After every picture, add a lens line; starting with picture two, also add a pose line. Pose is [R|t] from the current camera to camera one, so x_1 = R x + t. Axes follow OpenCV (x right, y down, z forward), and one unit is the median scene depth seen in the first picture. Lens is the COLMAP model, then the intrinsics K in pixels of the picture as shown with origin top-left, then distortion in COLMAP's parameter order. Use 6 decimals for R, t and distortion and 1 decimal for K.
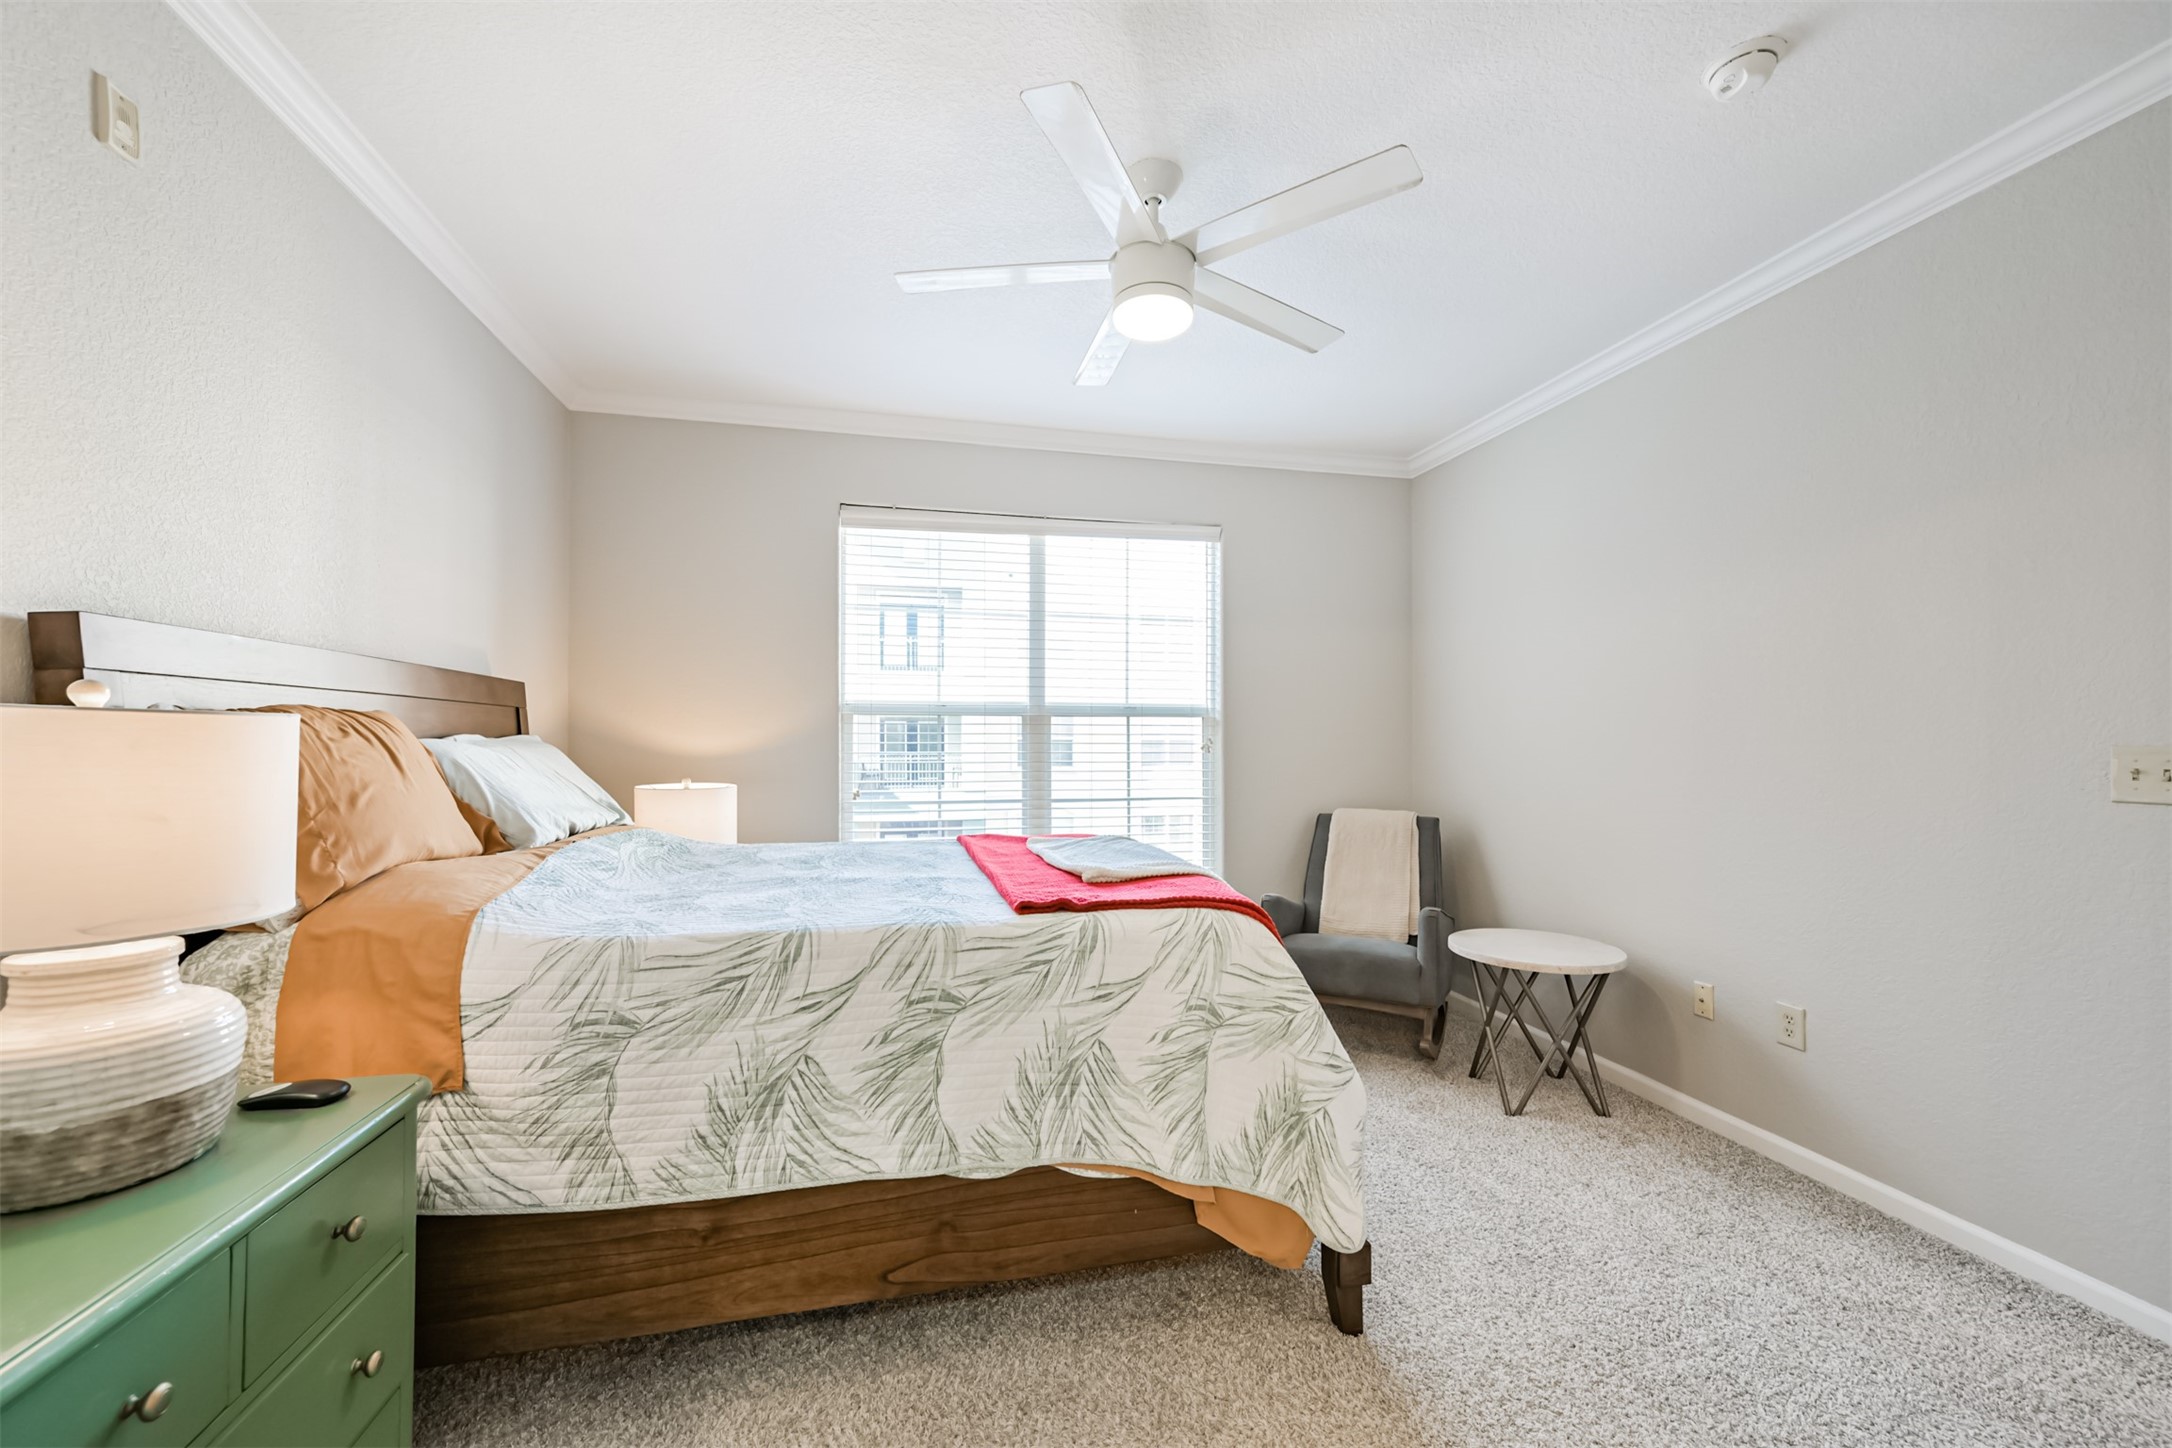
lens RADIAL K [[845.0, 0, 1089.0], [0, 845.0, 744.3], [0, 0, 1]] dist [0.007565, -0.000018]
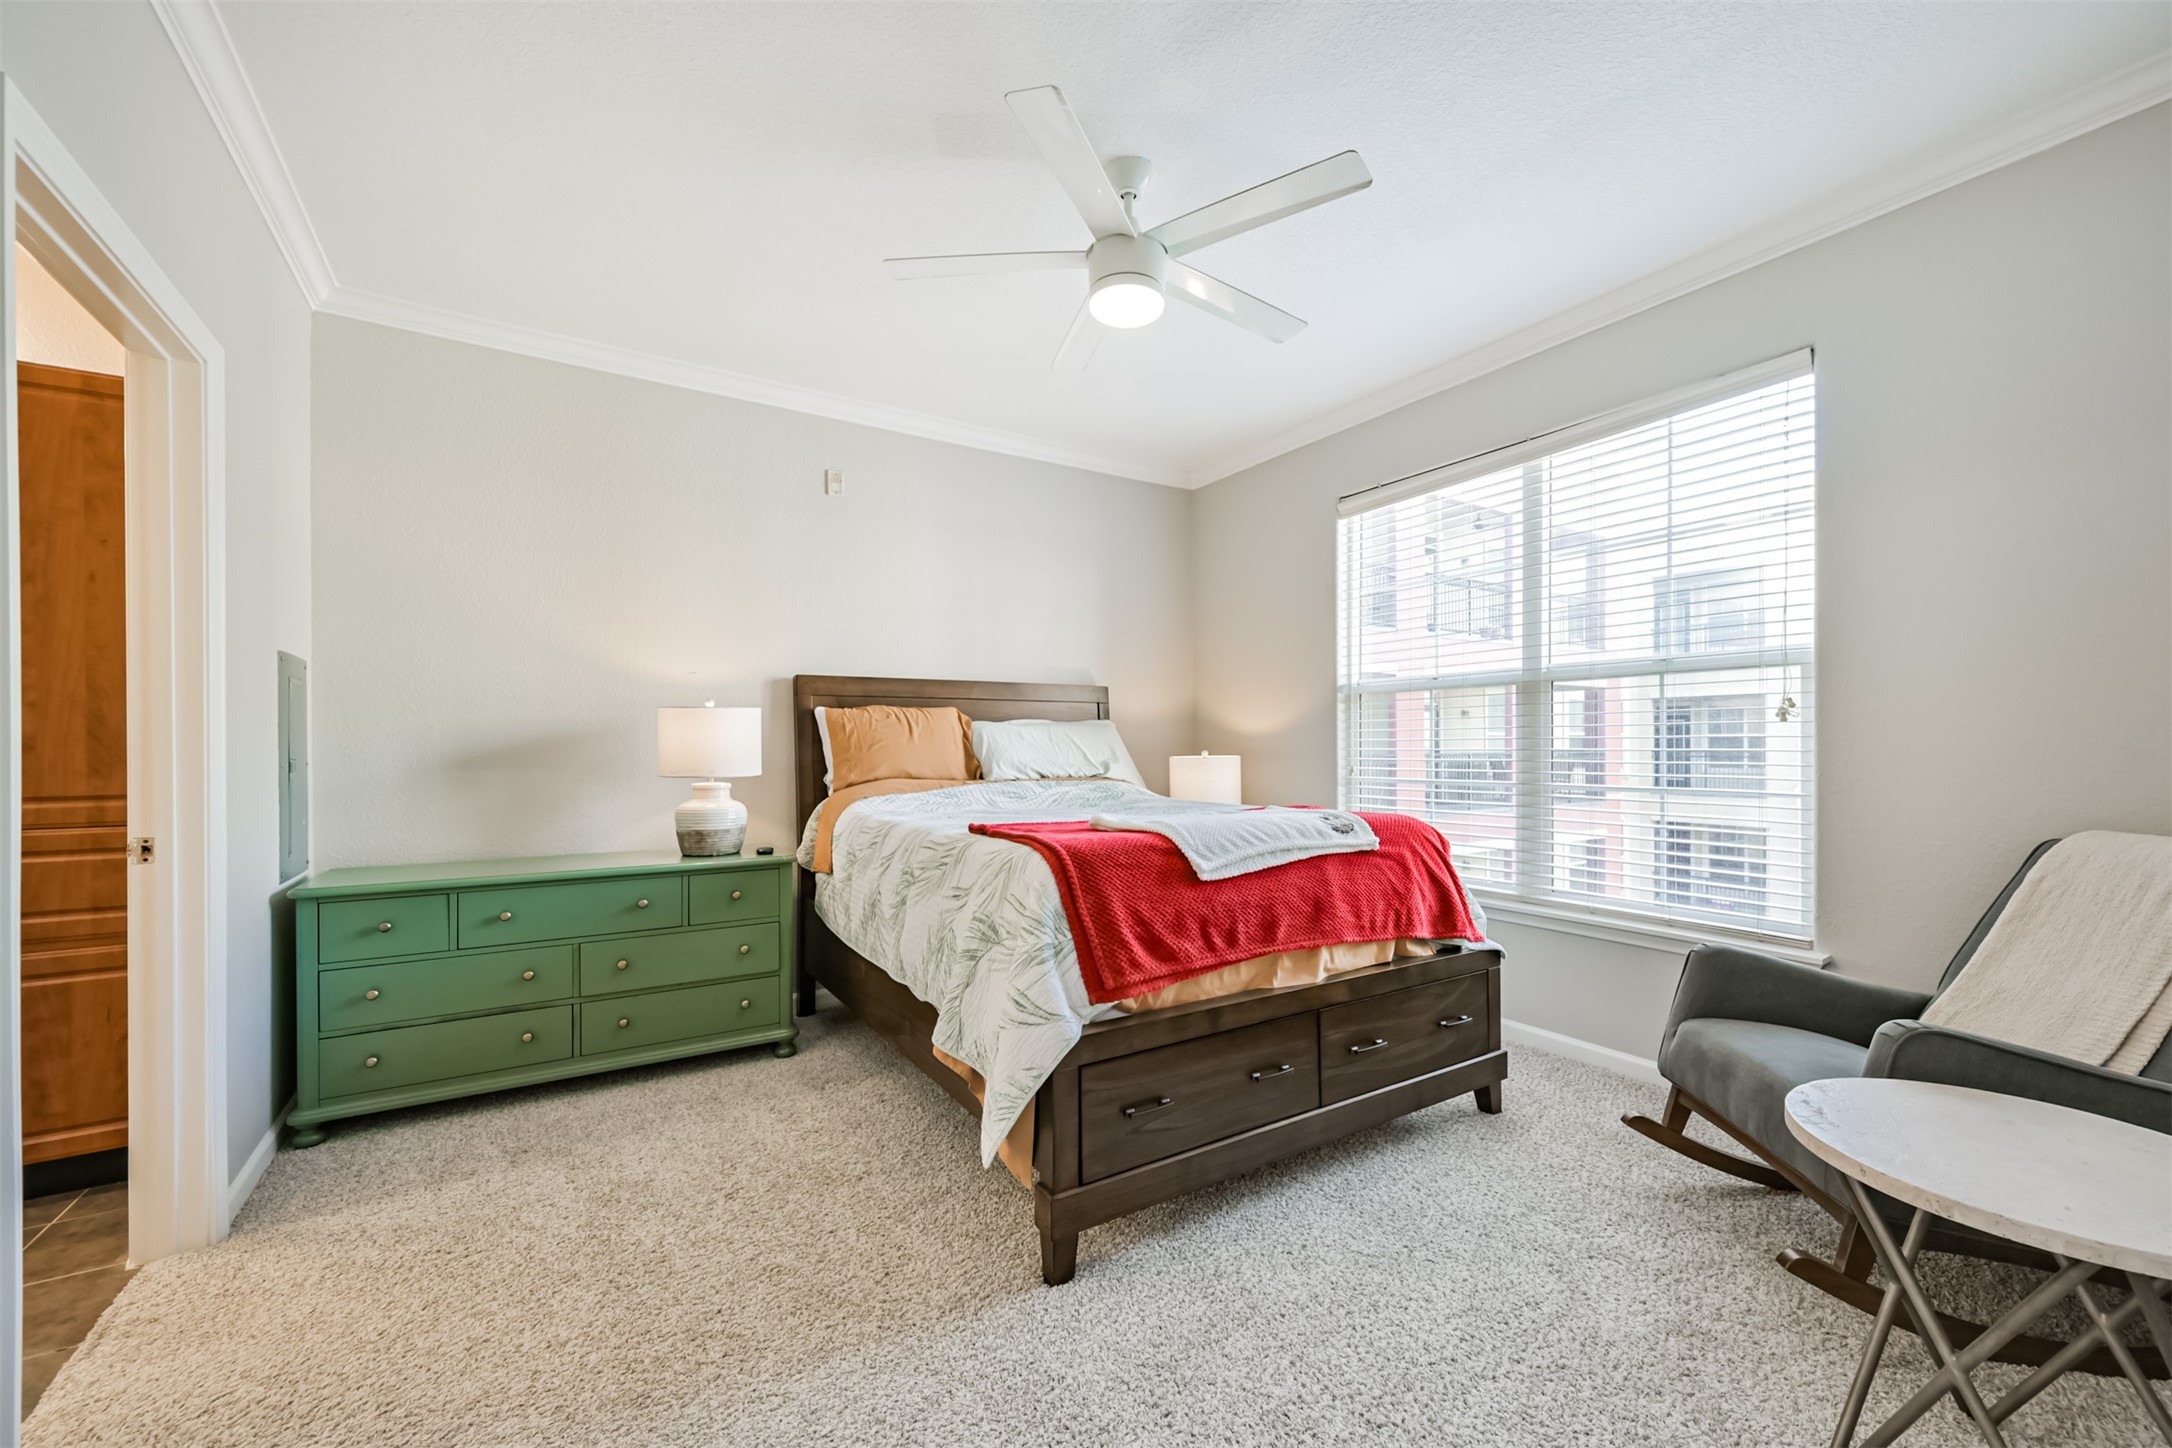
lens RADIAL K [[864.8, 0, 1091.9], [0, 864.8, 744.7], [0, 0, 1]] dist [-0.002204, -0.000170]
pose [[0.331673, -0.002860, -0.943390, 1.395958], [0.003488, 0.999992, -0.001806, 0.063166], [0.943388, -0.002691, 0.331680, 0.760412]]
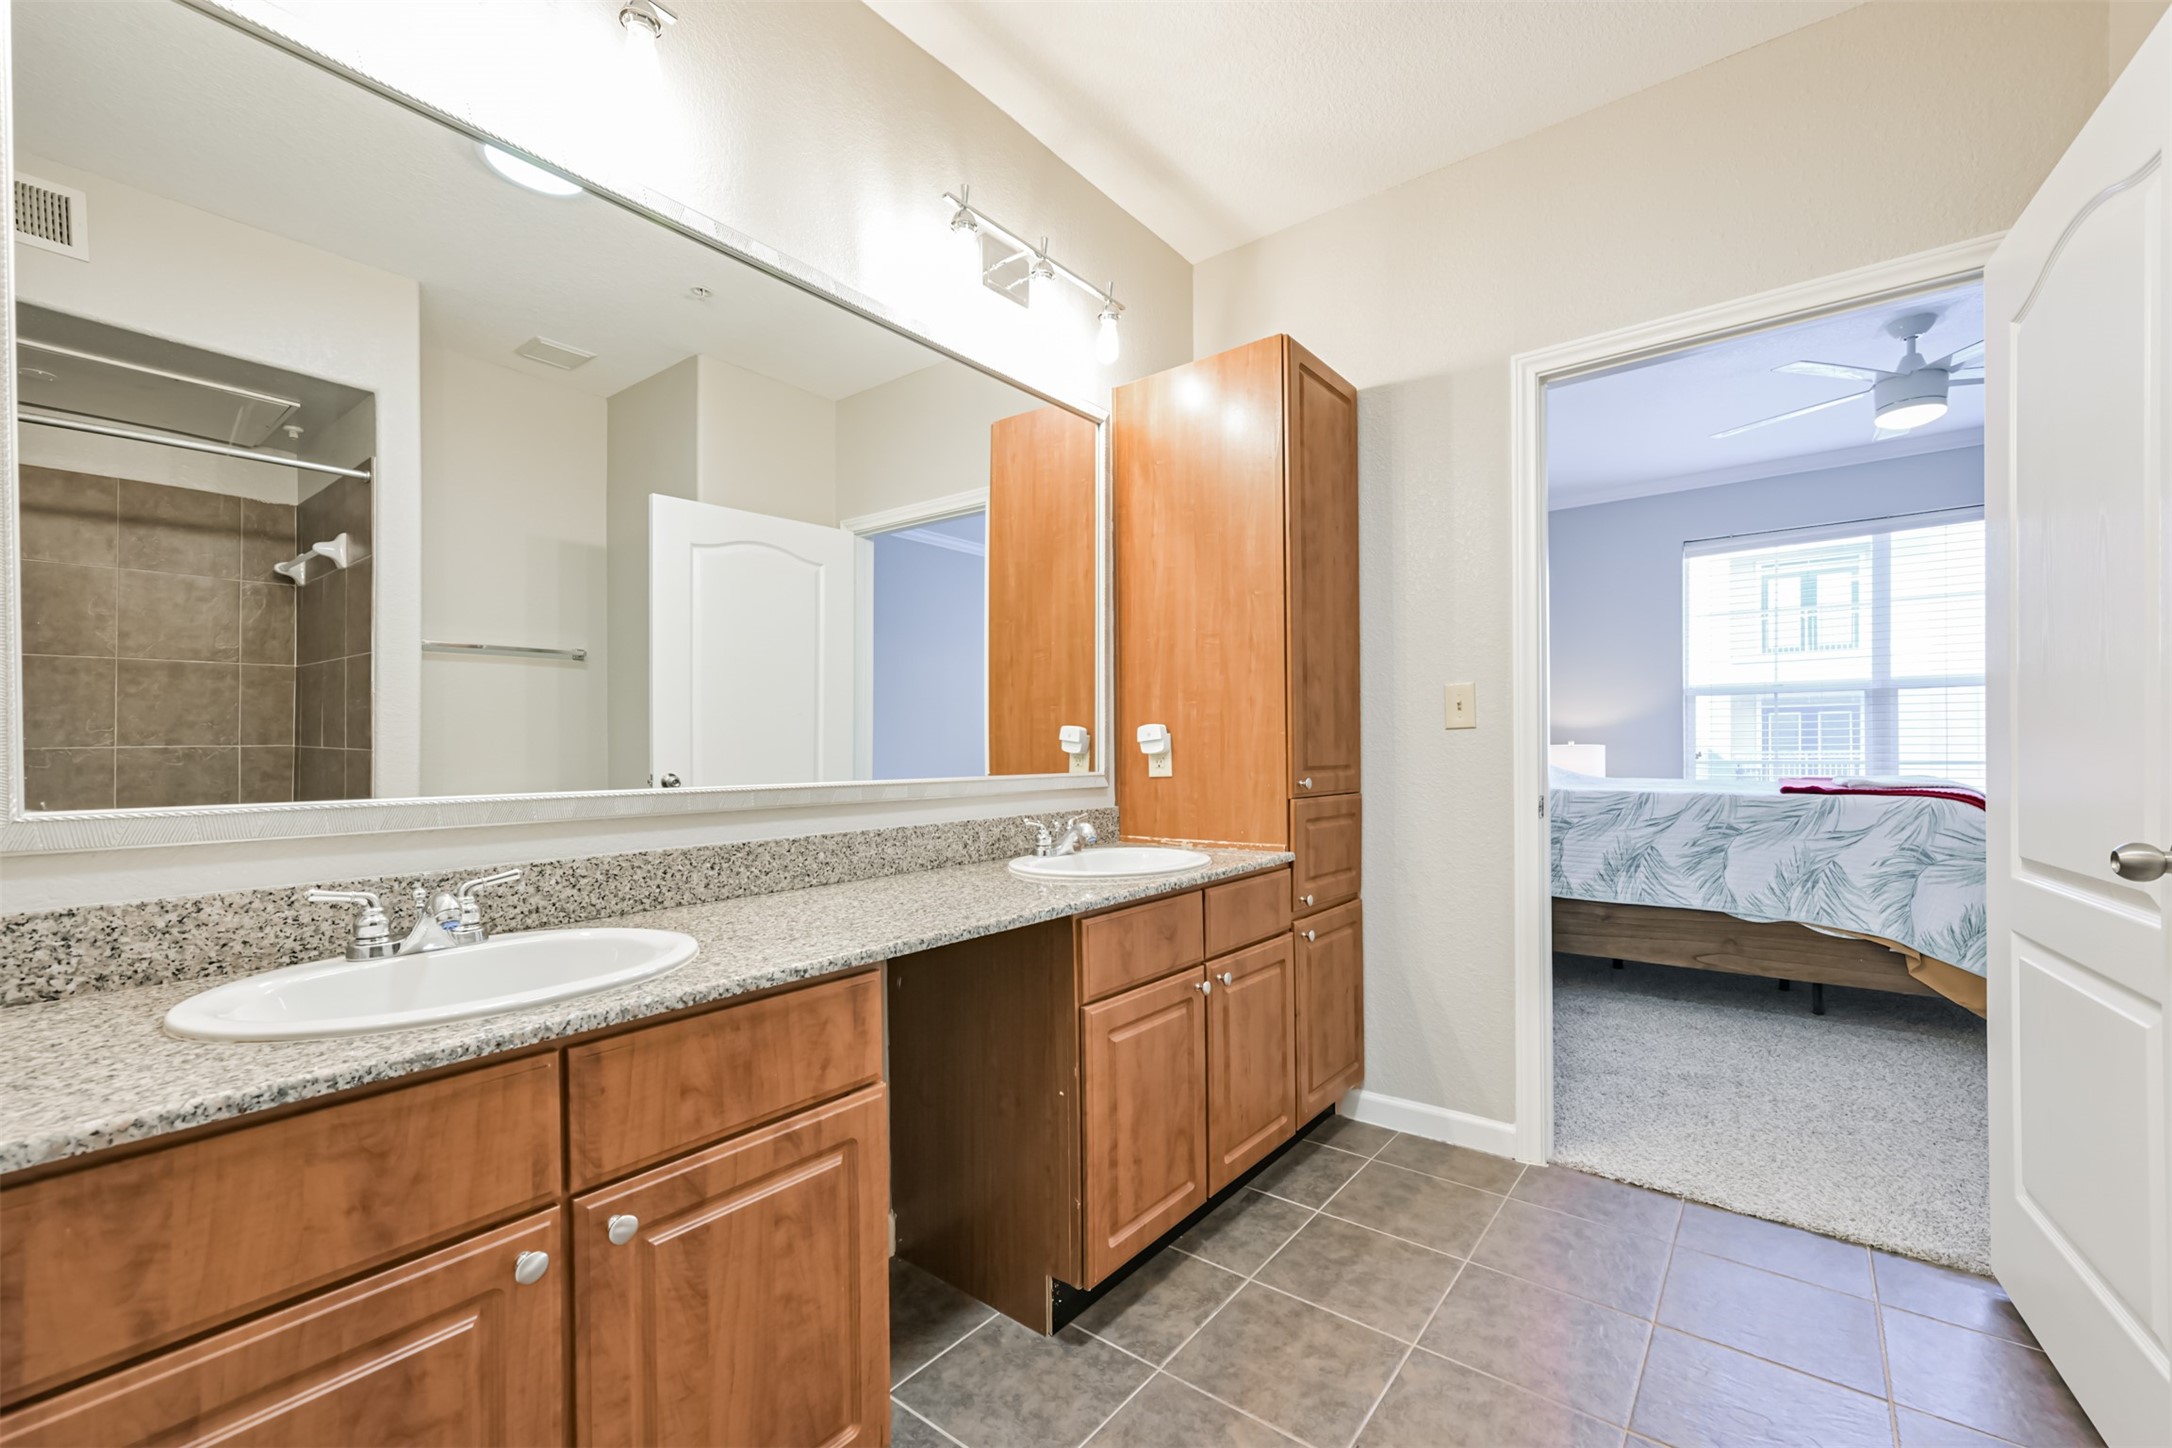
lens RADIAL K [[898.5, 0, 1091.4], [0, 898.5, 753.6], [0, 0, 1]] dist [0.008616, 0.000574]
pose [[0.627460, -0.002719, -0.778644, 0.526883], [0.005955, 0.999981, 0.001307, 0.108856], [0.778626, -0.005456, 0.627465, -1.460462]]
